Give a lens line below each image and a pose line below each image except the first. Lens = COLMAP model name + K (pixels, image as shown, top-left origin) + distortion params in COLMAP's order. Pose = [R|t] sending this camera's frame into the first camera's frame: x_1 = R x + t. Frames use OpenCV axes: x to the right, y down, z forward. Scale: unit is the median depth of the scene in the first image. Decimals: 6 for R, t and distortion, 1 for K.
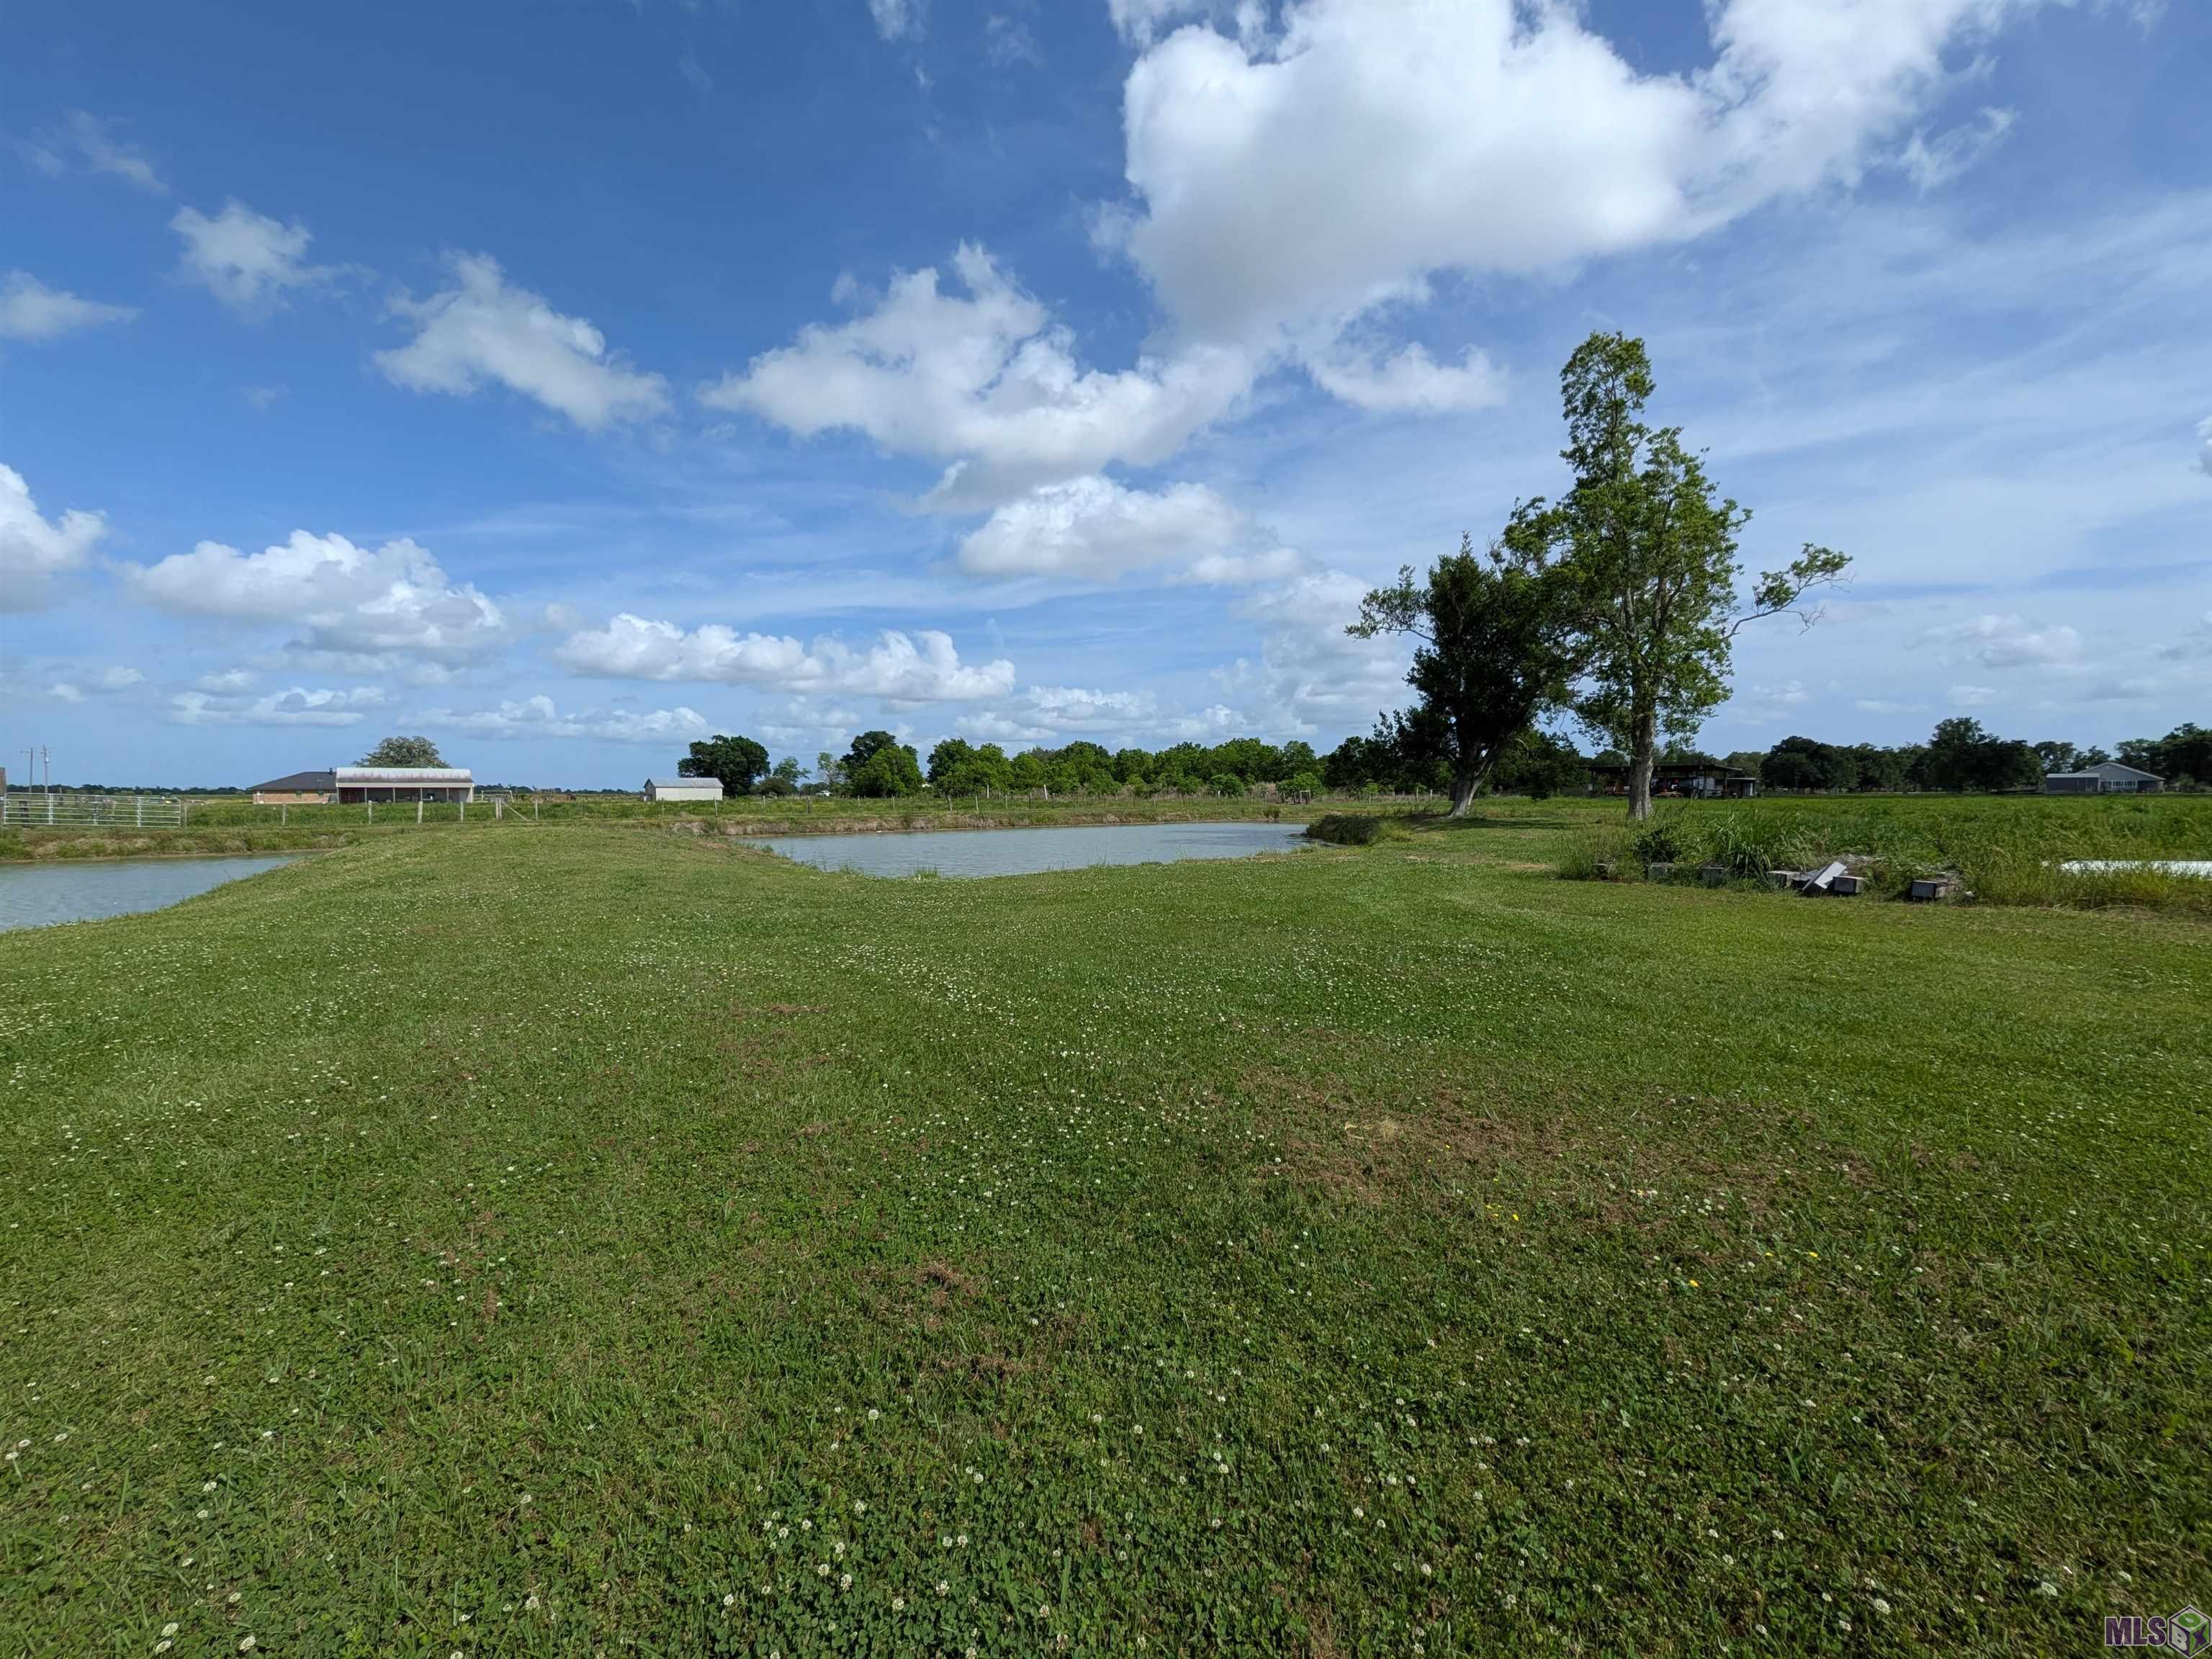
lens RADIAL K [[887.8, 0, 1108.6], [0, 887.8, 810.6], [0, 0, 1]] dist [-0.001394, 0.000616]
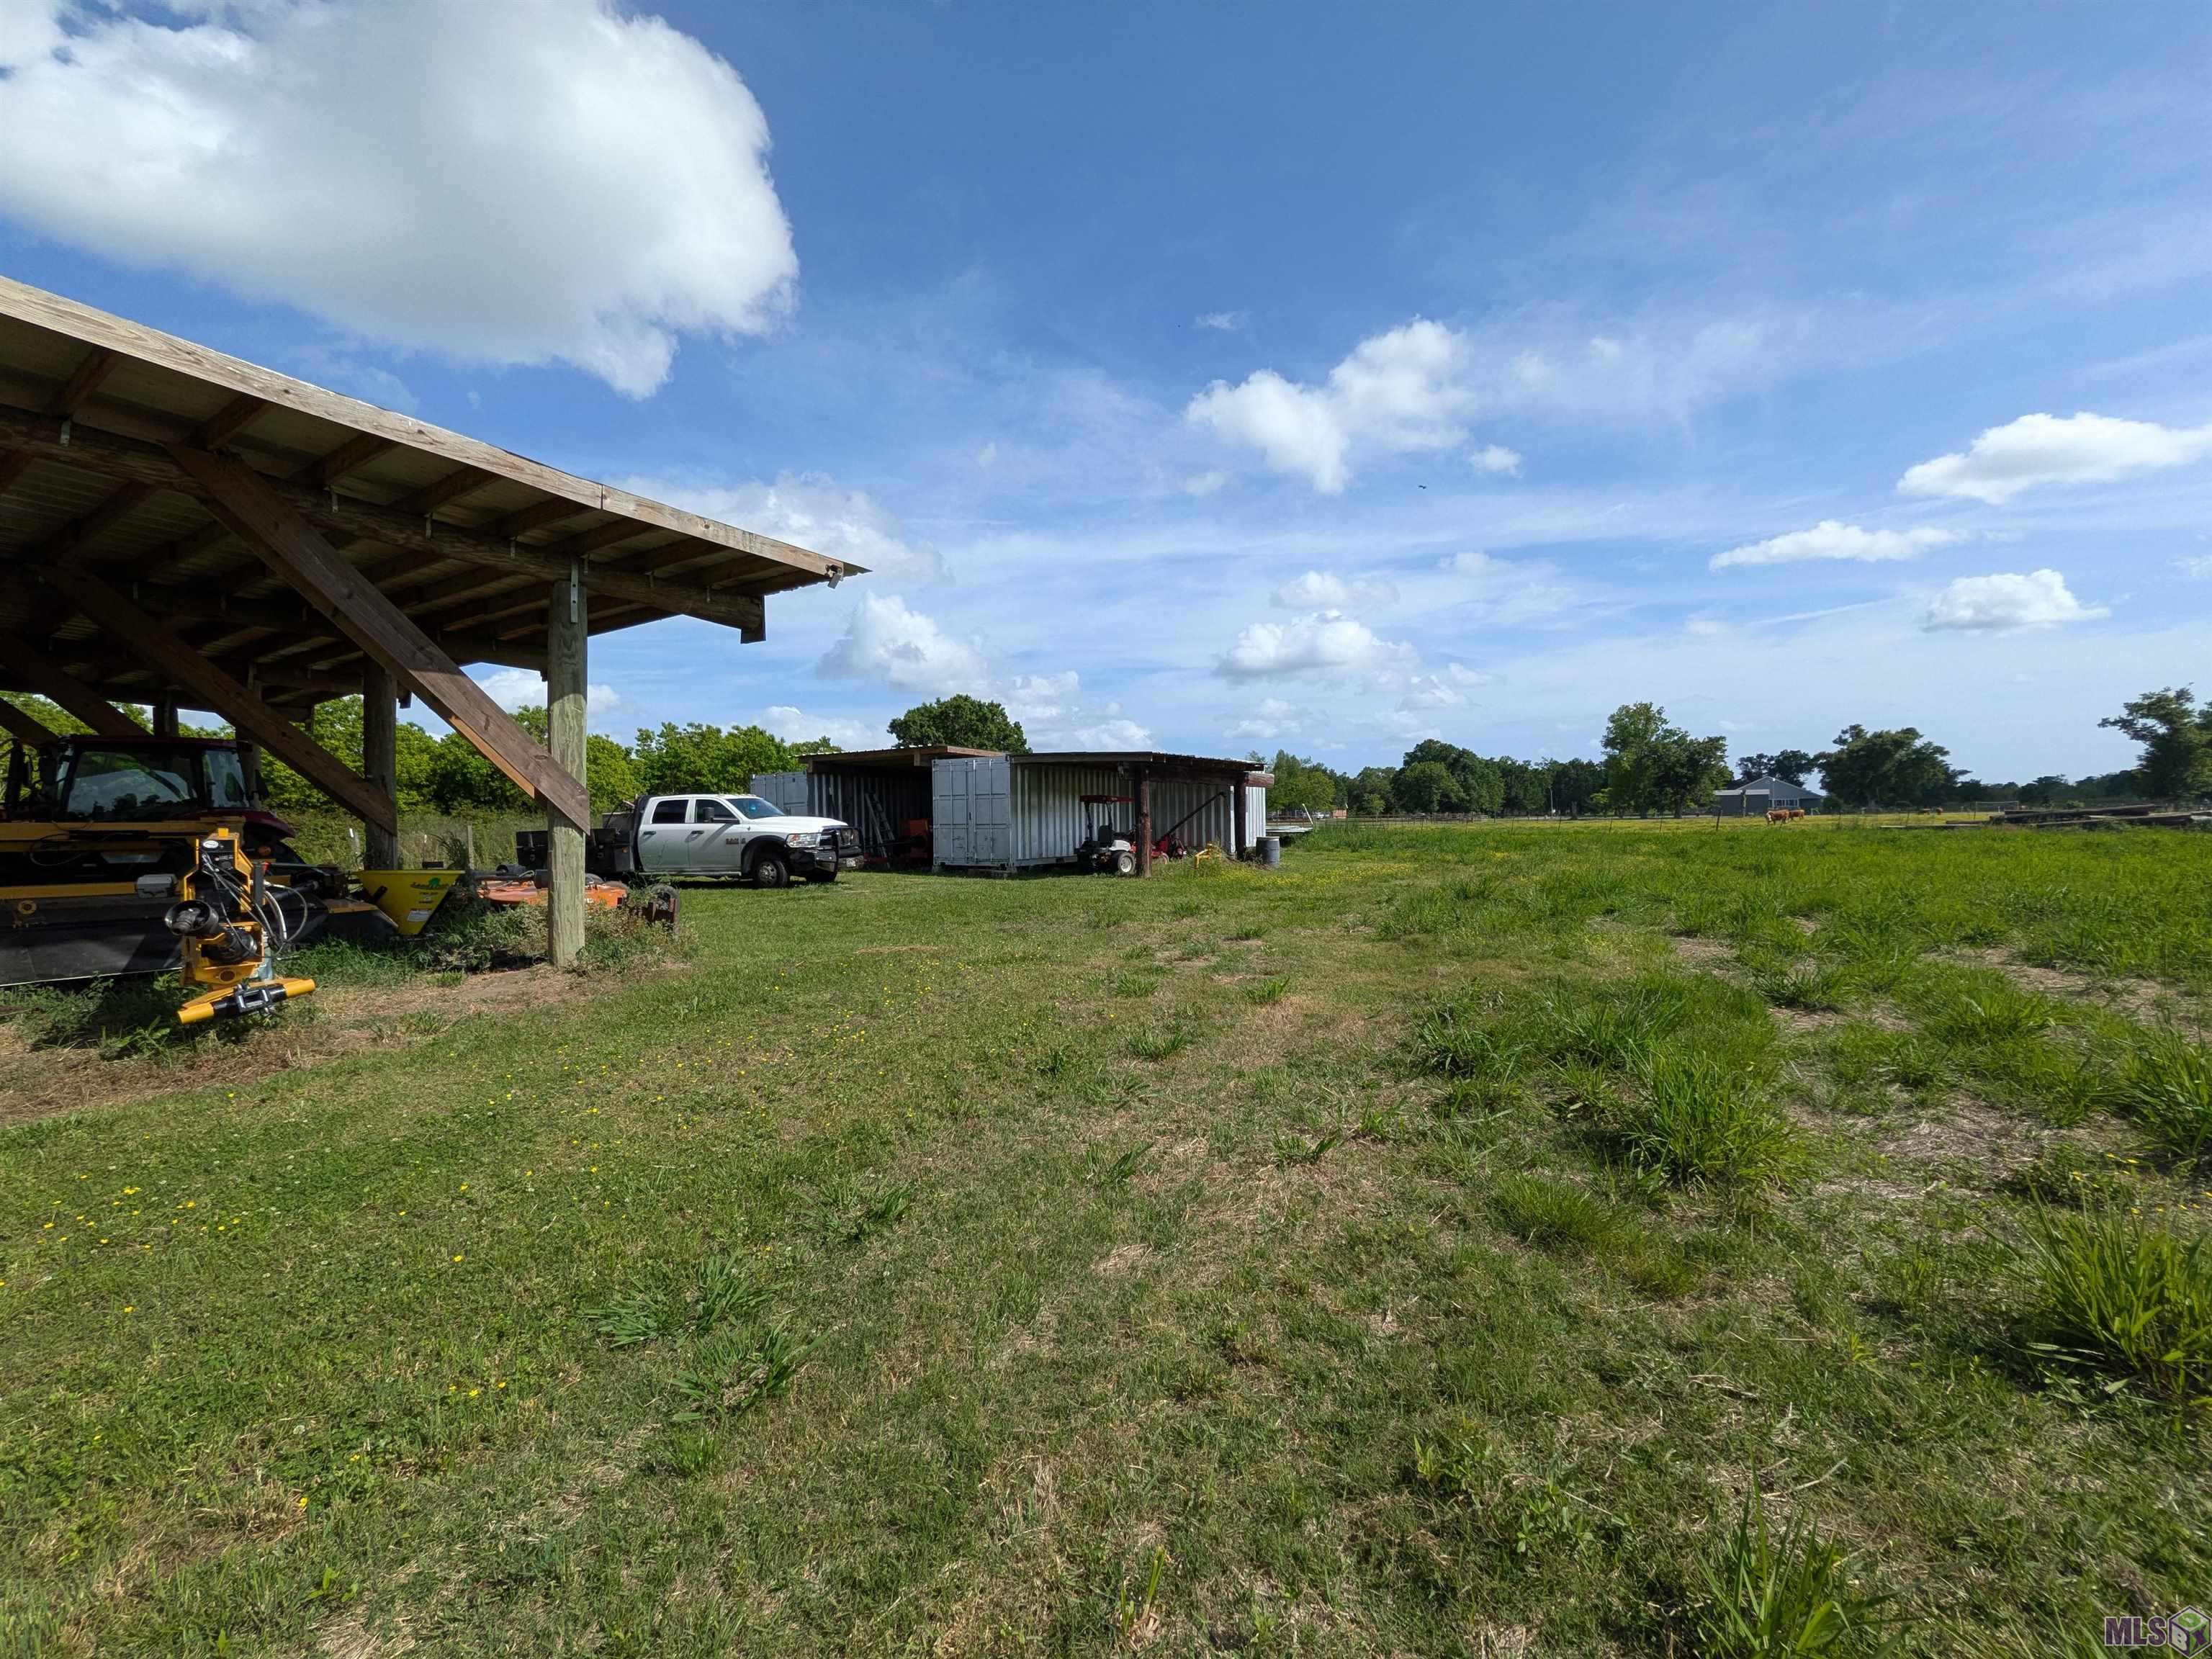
lens RADIAL K [[887.8, 0, 1112.9], [0, 887.8, 812.5], [0, 0, 1]] dist [-0.001394, 0.000616]
pose [[0.951738, -0.008737, 0.306788, 0.314927], [0.018522, 0.999408, -0.028998, -0.009717], [-0.306353, 0.033281, 0.951336, 0.406549]]
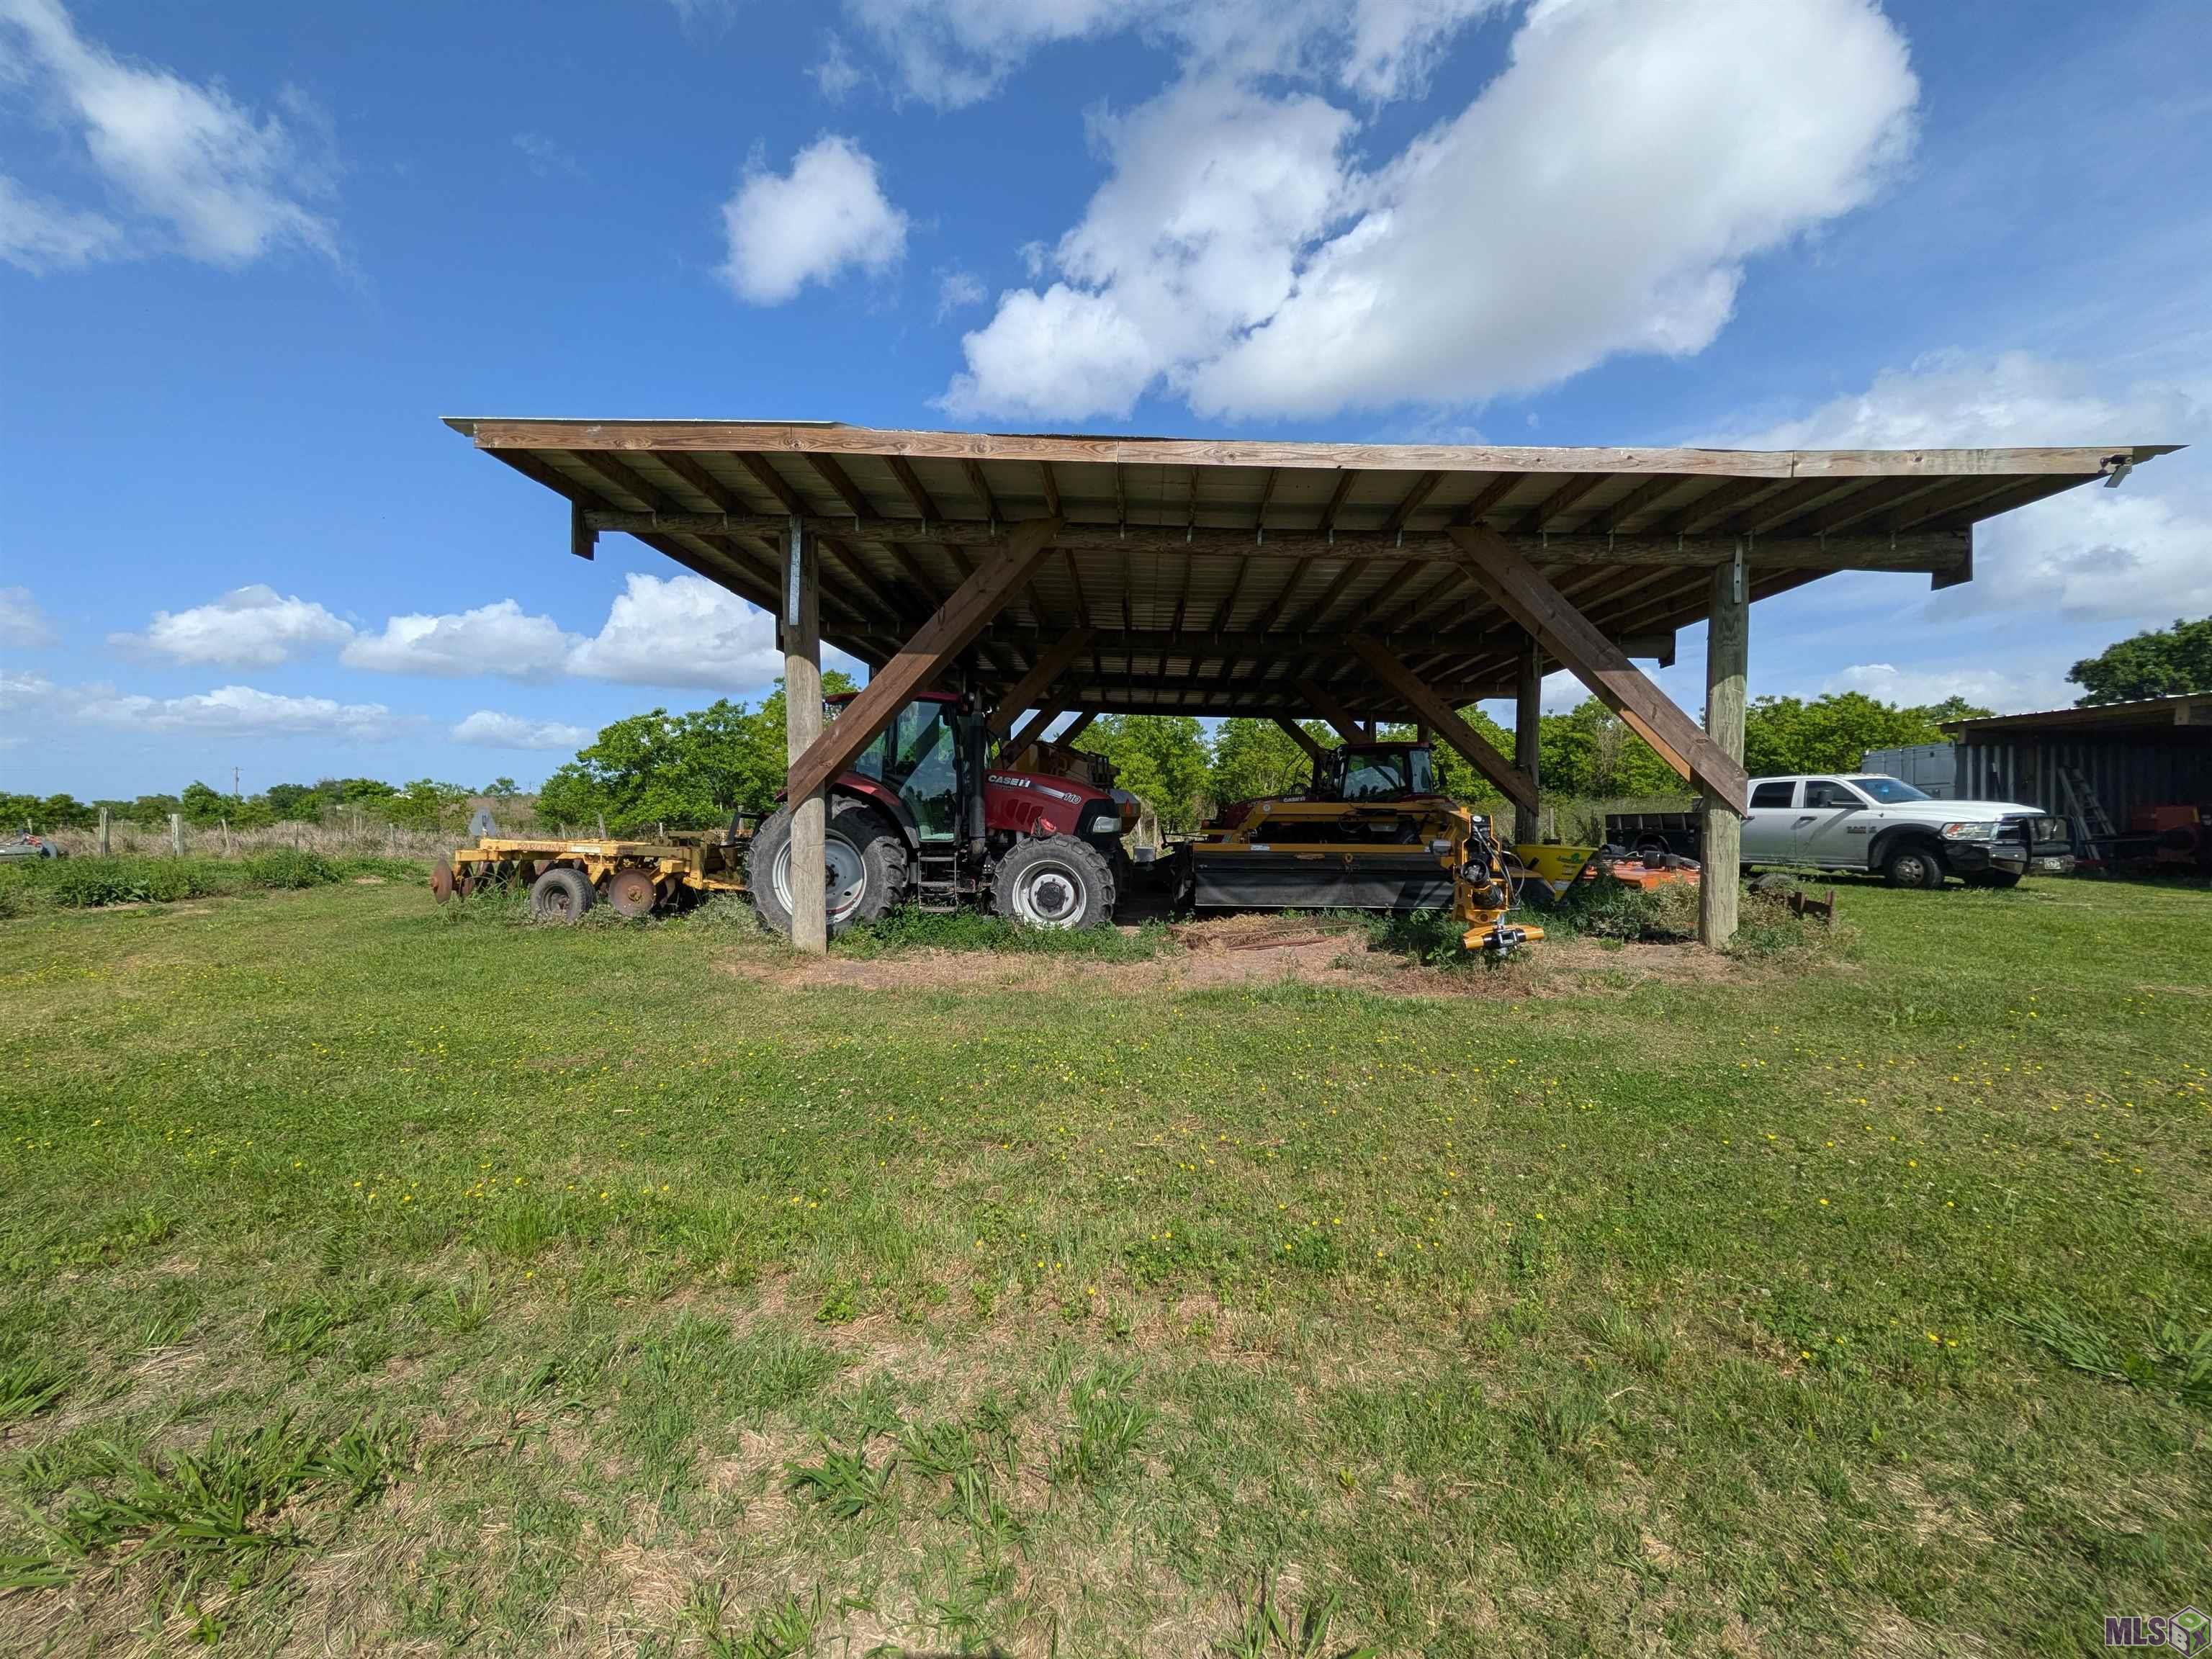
lens RADIAL K [[887.8, 0, 1095.8], [0, 887.8, 820.9], [0, 0, 1]] dist [-0.001394, 0.000616]
pose [[0.726272, 0.008468, -0.687356, 0.311976], [-0.015454, 0.999873, -0.004011, -0.009610], [0.687234, 0.013535, 0.726310, 0.404488]]
